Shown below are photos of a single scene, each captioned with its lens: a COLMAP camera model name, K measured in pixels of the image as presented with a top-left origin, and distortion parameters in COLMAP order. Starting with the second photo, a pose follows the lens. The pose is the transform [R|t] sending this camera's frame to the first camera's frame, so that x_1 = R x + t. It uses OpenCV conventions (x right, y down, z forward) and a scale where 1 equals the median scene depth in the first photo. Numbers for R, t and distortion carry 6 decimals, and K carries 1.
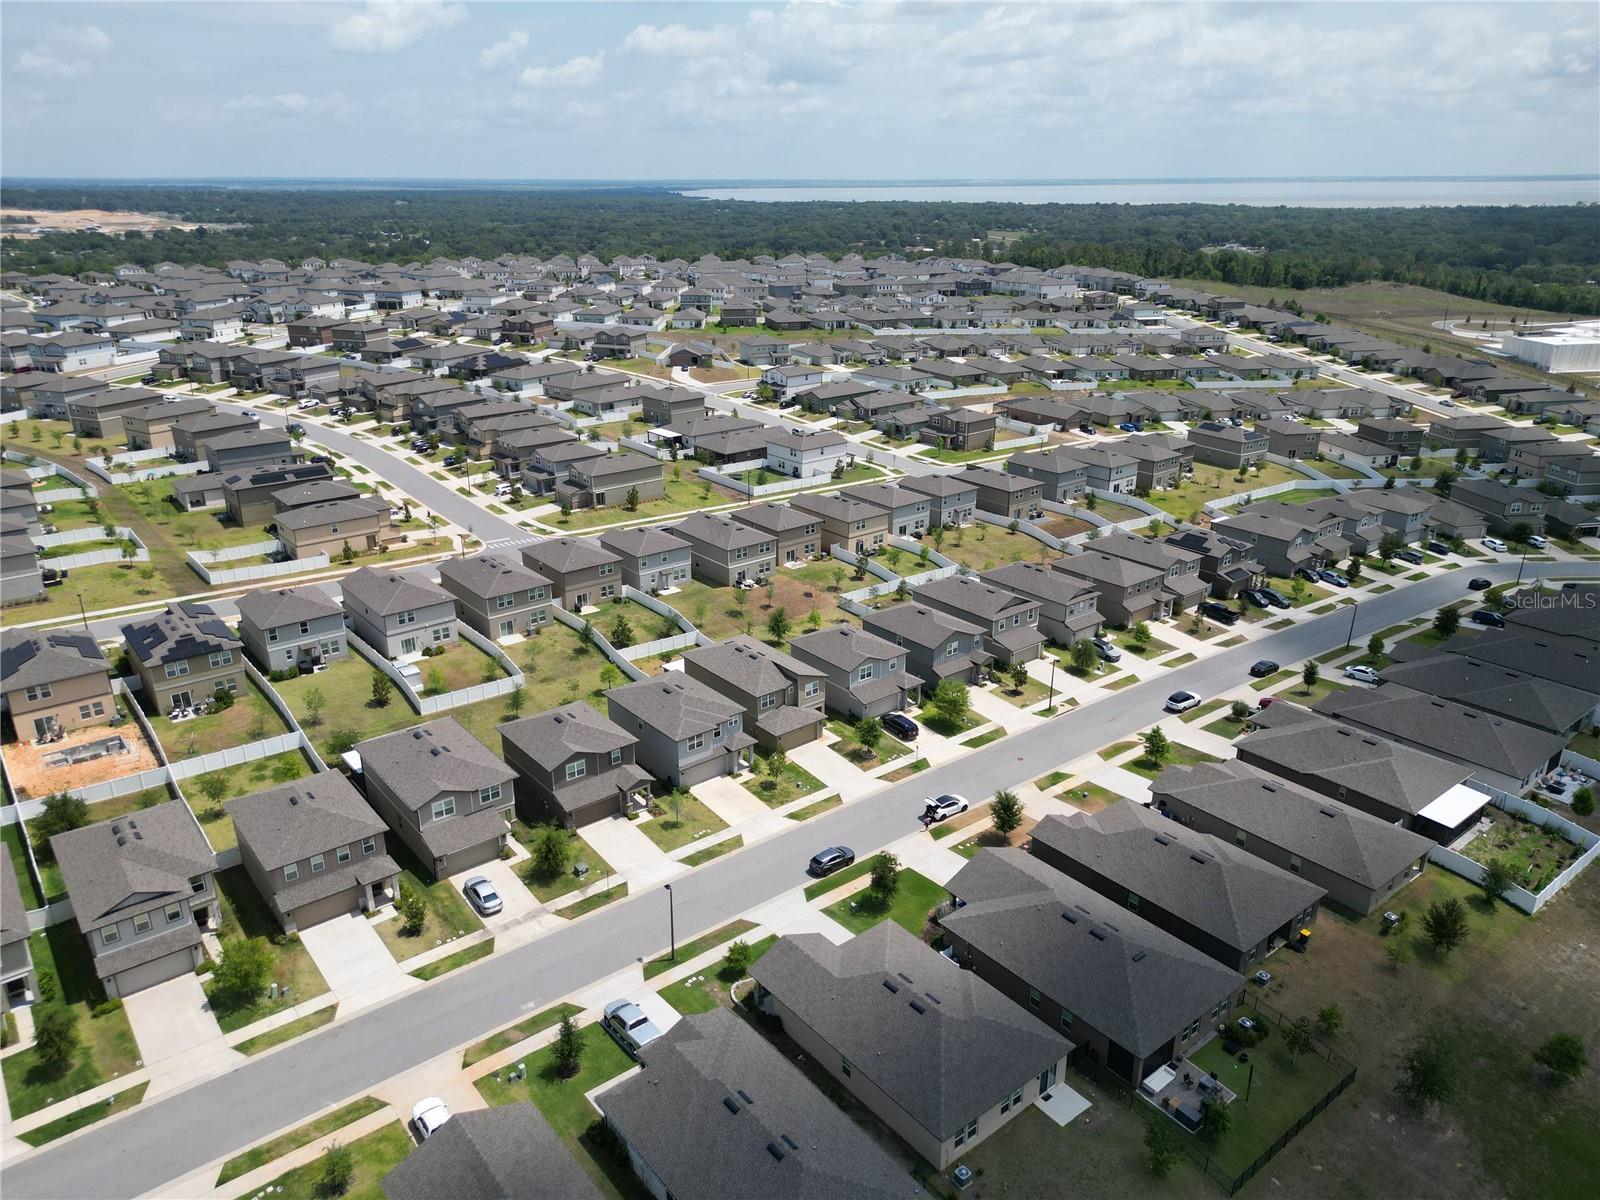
lens RADIAL K [[1100.6, 0, 804.9], [0, 1100.6, 630.2], [0, 0, 1]] dist [0.073979, -0.068175]
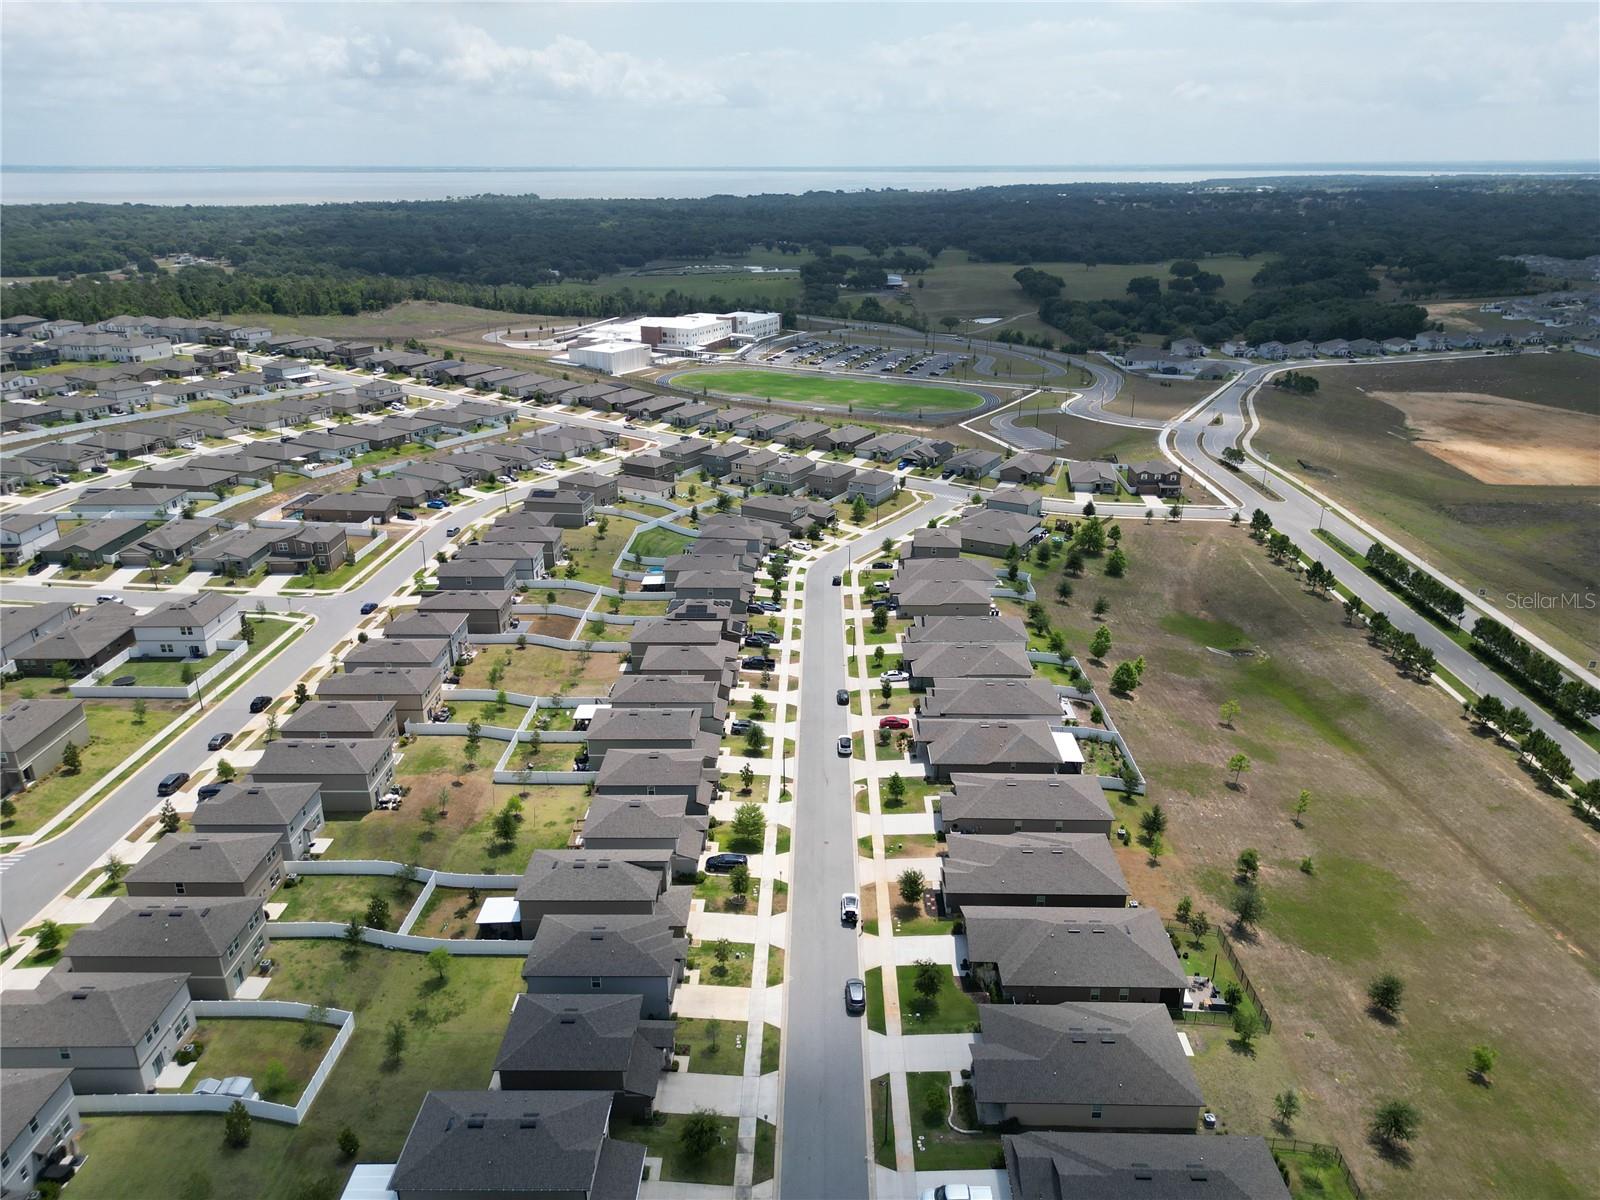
lens RADIAL K [[1118.7, 0, 800.0], [0, 1118.7, 600.0], [0, 0, 1]] dist [0.062403, -0.061950]
pose [[0.642479, -0.278954, 0.713726, -0.444847], [0.292768, 0.950088, 0.107791, -0.196544], [-0.708172, 0.139703, 0.692081, 0.105545]]
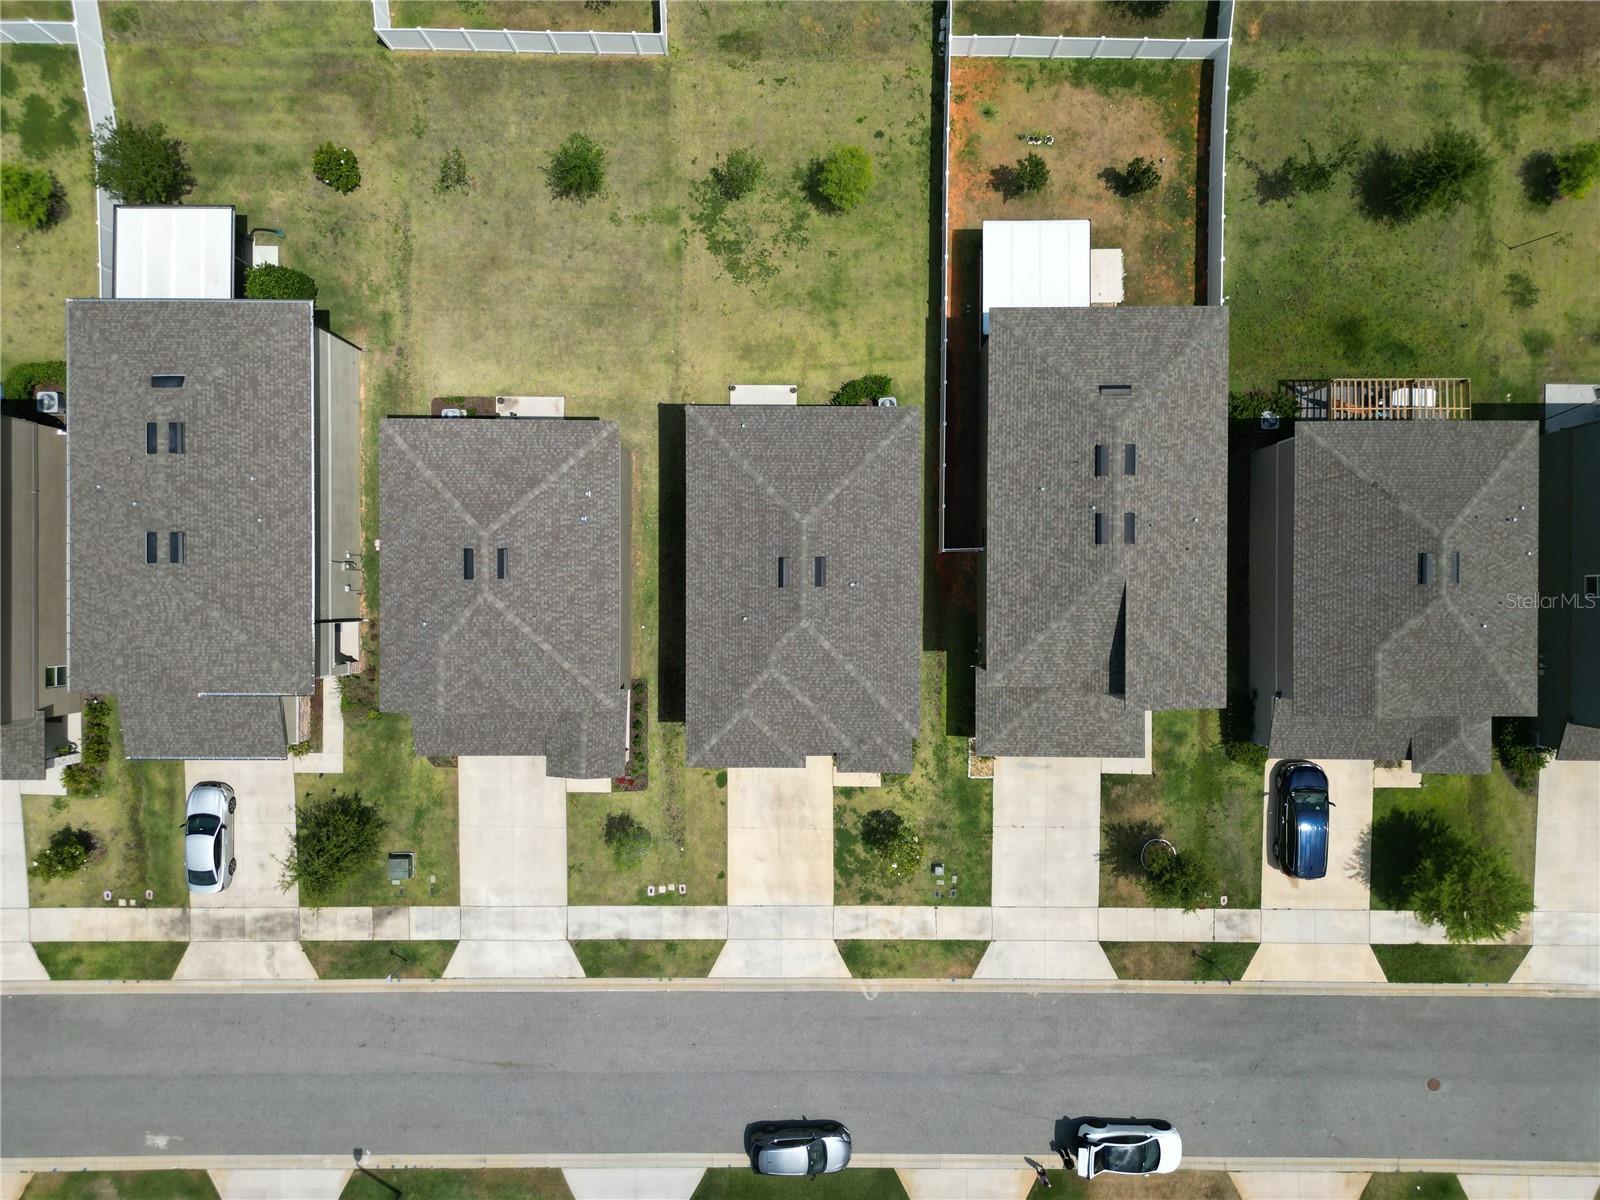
lens RADIAL K [[1118.7, 0, 800.0], [0, 1118.7, 600.0], [0, 0, 1]] dist [0.062403, -0.061950]
pose [[0.775925, 0.630789, -0.006738, -0.079024], [-0.228895, 0.291481, 0.928787, -0.210021], [0.587833, -0.719127, 0.370552, 0.600685]]
